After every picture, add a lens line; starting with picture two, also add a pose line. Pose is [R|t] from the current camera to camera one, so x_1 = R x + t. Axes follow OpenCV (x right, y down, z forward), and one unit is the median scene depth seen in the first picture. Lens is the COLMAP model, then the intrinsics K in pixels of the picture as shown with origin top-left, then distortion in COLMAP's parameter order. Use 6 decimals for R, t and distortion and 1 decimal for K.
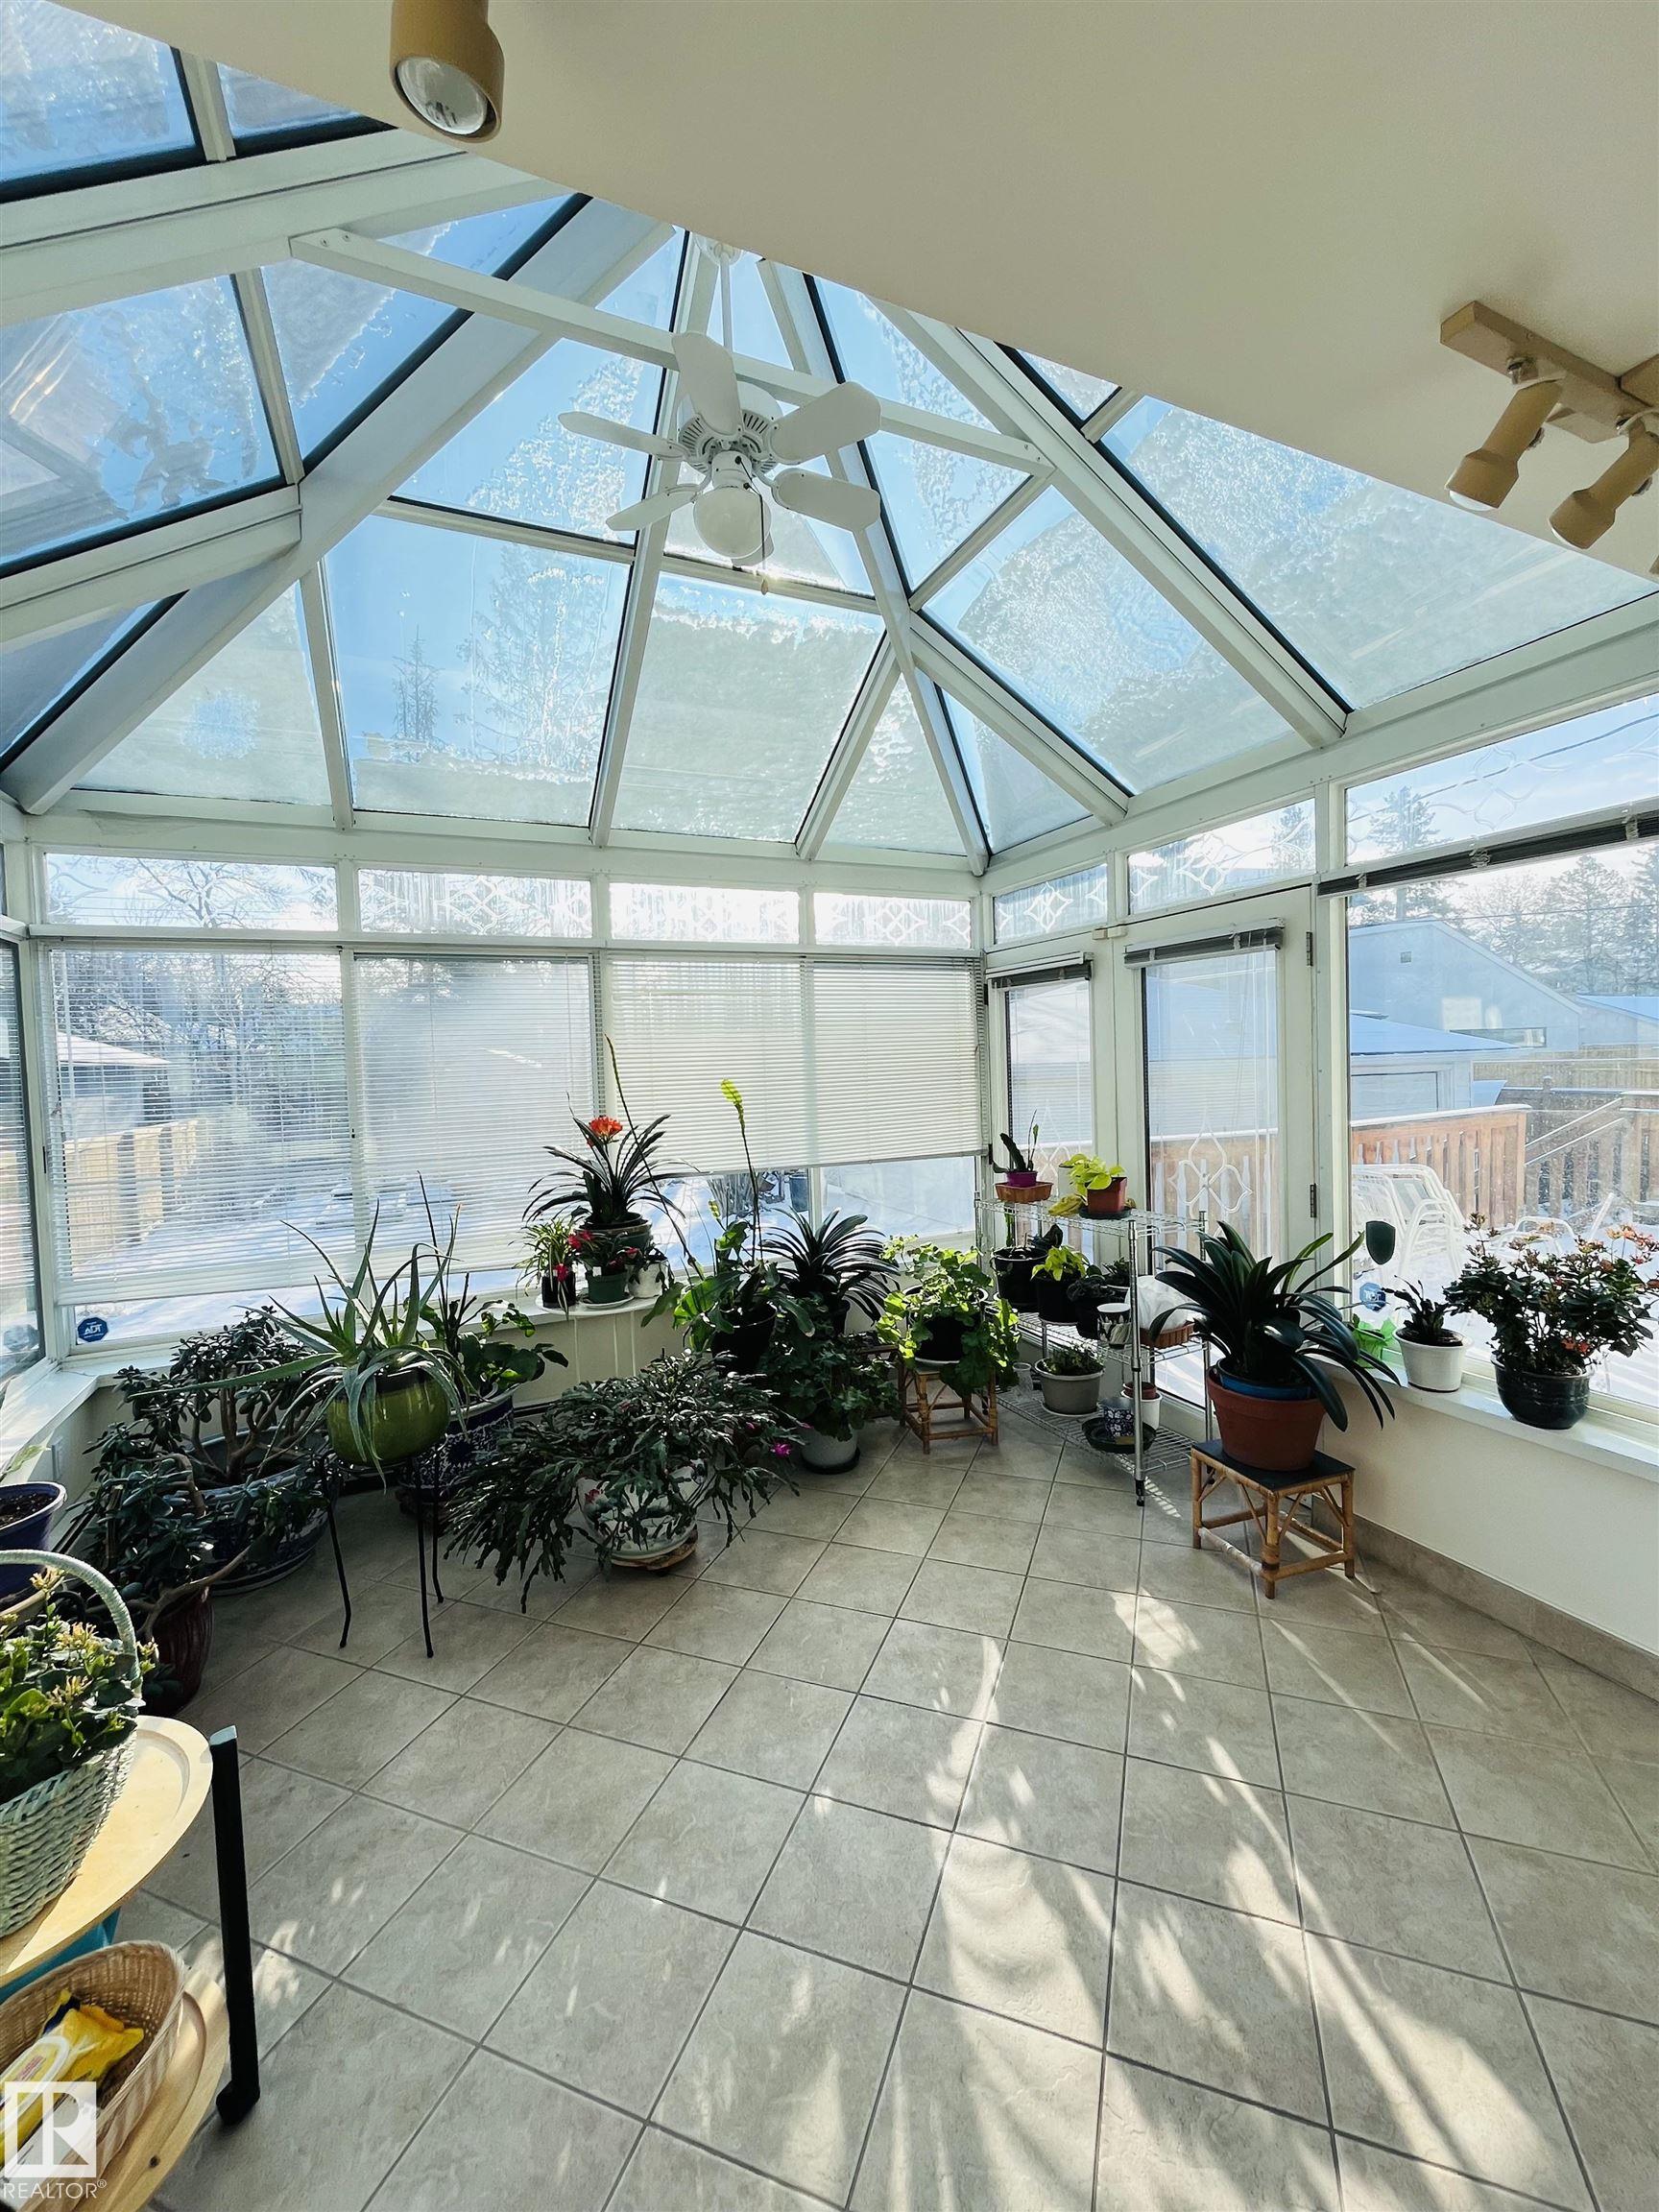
lens RADIAL K [[894.0, 0, 833.5], [0, 894.0, 1098.0], [0, 0, 1]] dist [-0.003872, -0.001048]
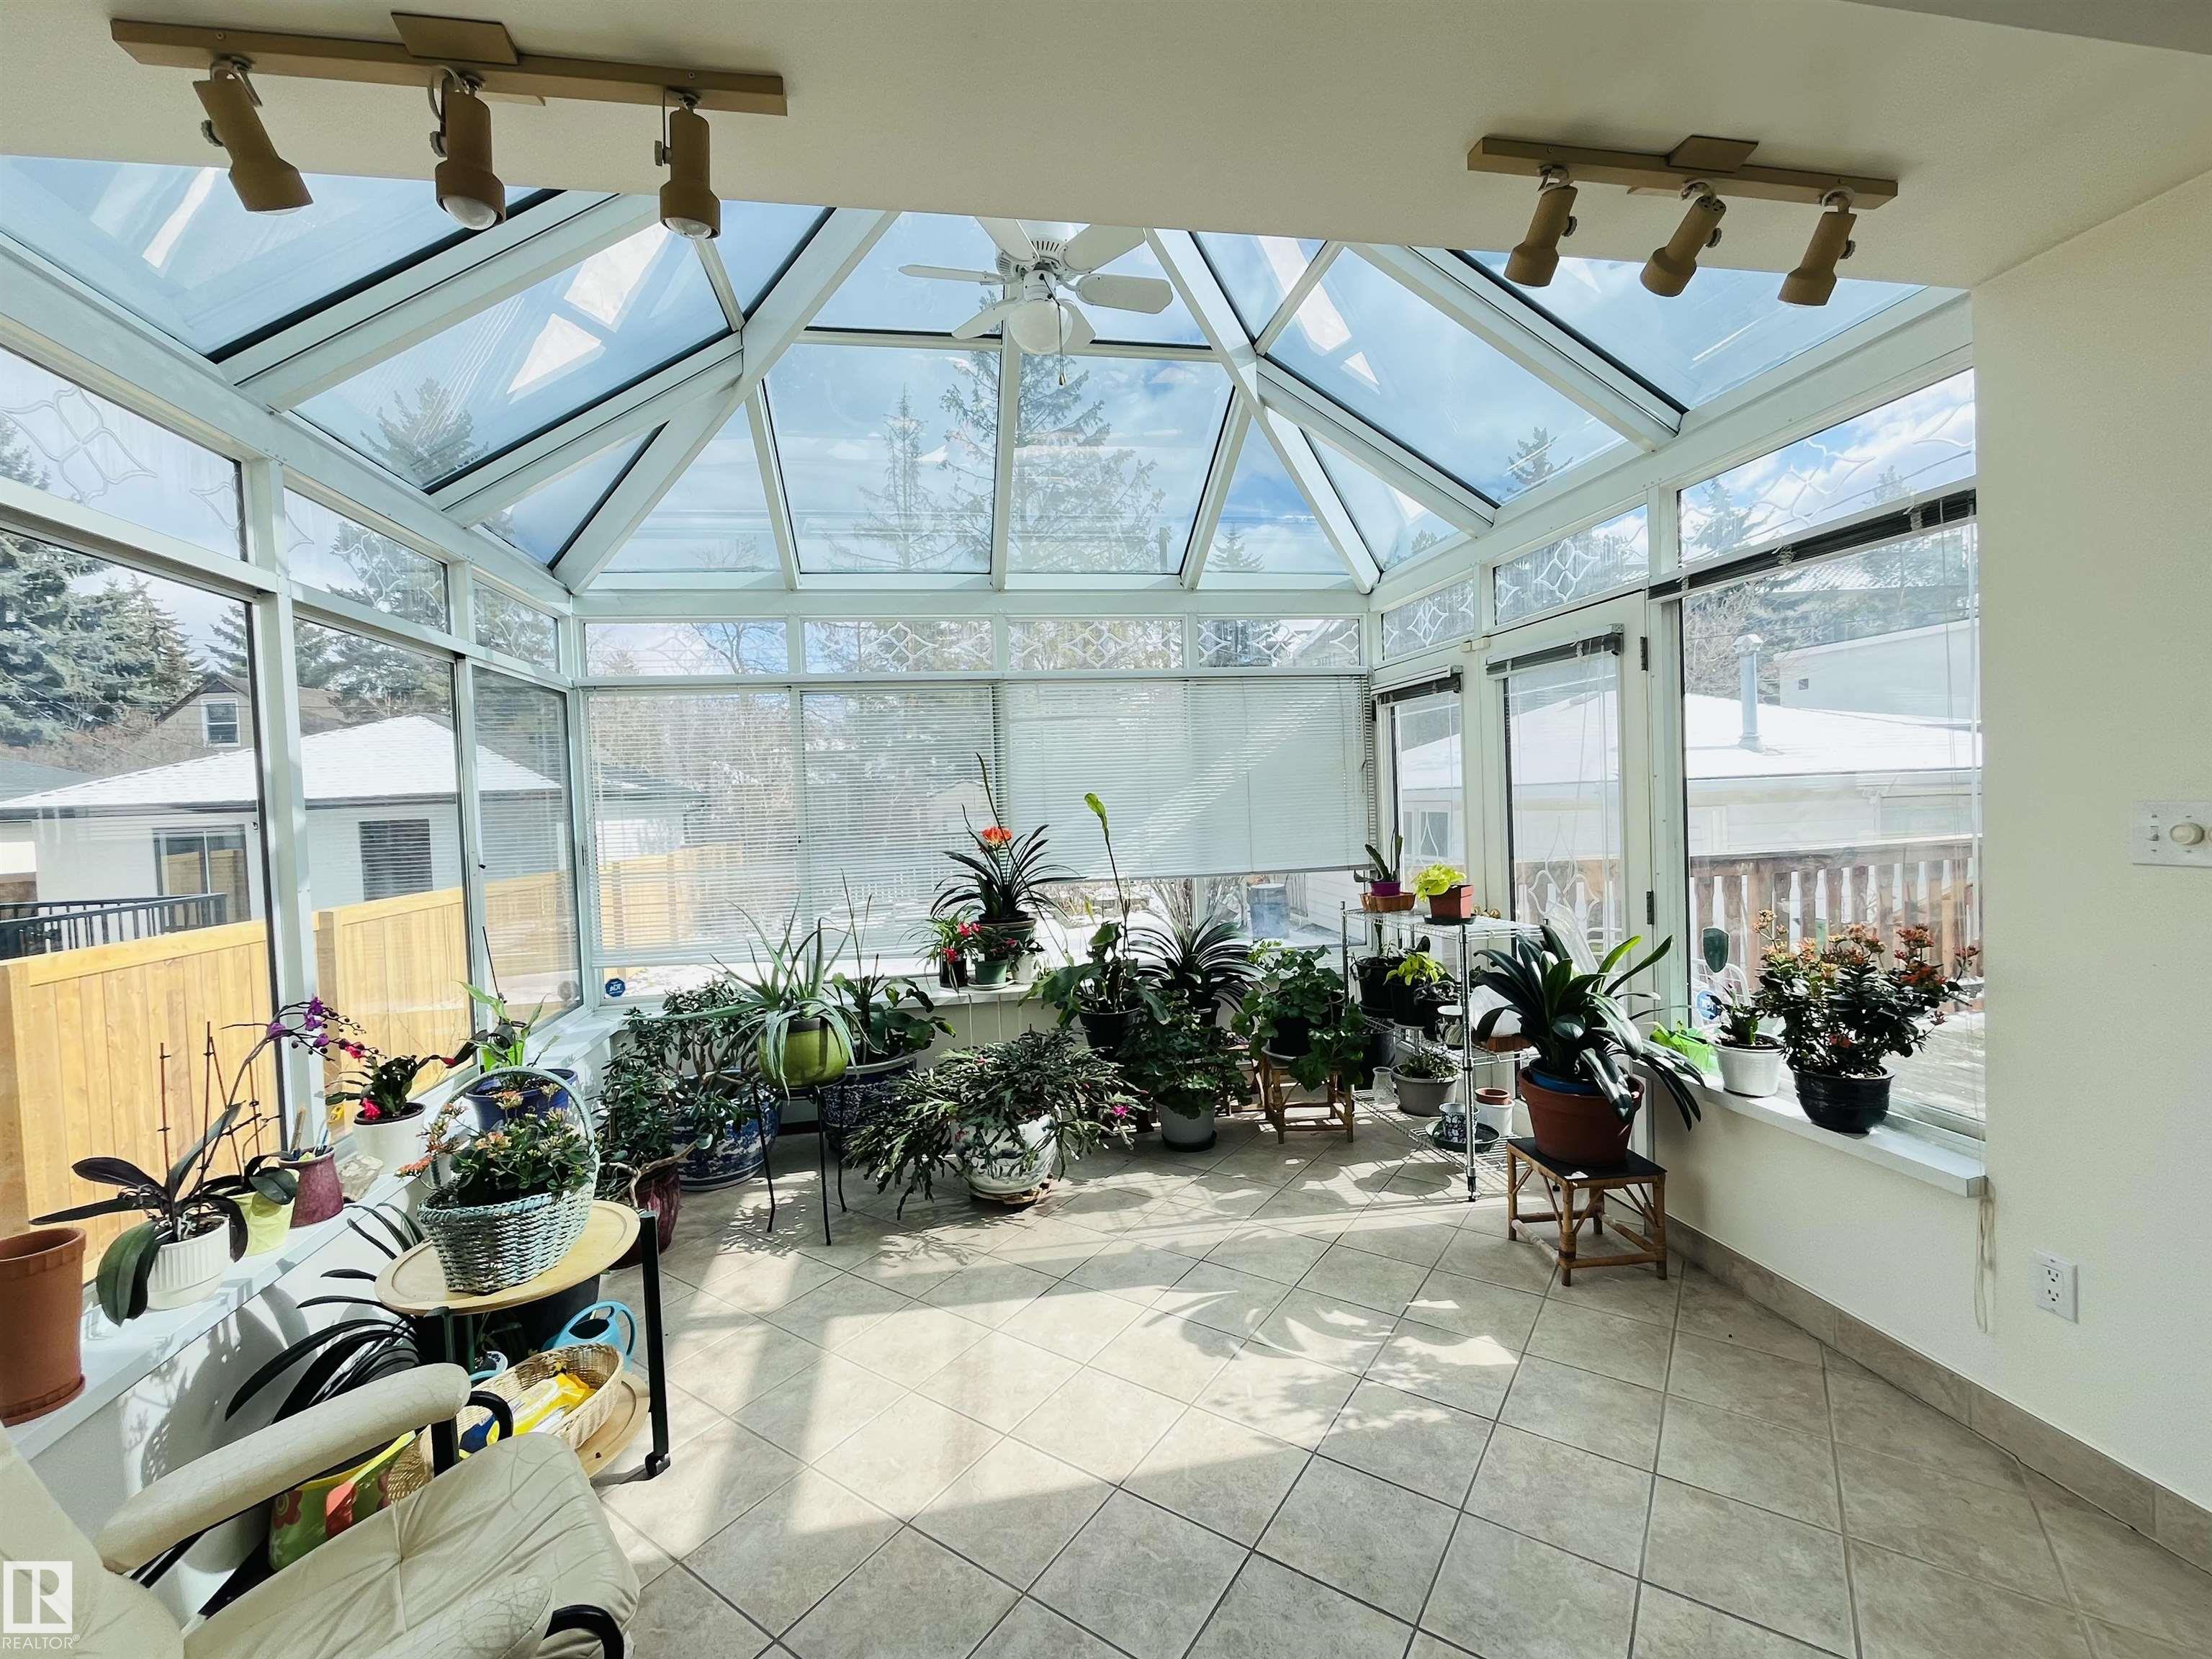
lens RADIAL K [[894.0, 0, 1065.4], [0, 894.0, 824.5], [0, 0, 1]] dist [-0.003872, -0.001048]
pose [[0.968513, 0.001978, -0.248955, 0.155021], [-0.001735, 0.999998, 0.001197, 0.022659], [0.248957, -0.000727, 0.968514, -0.119807]]
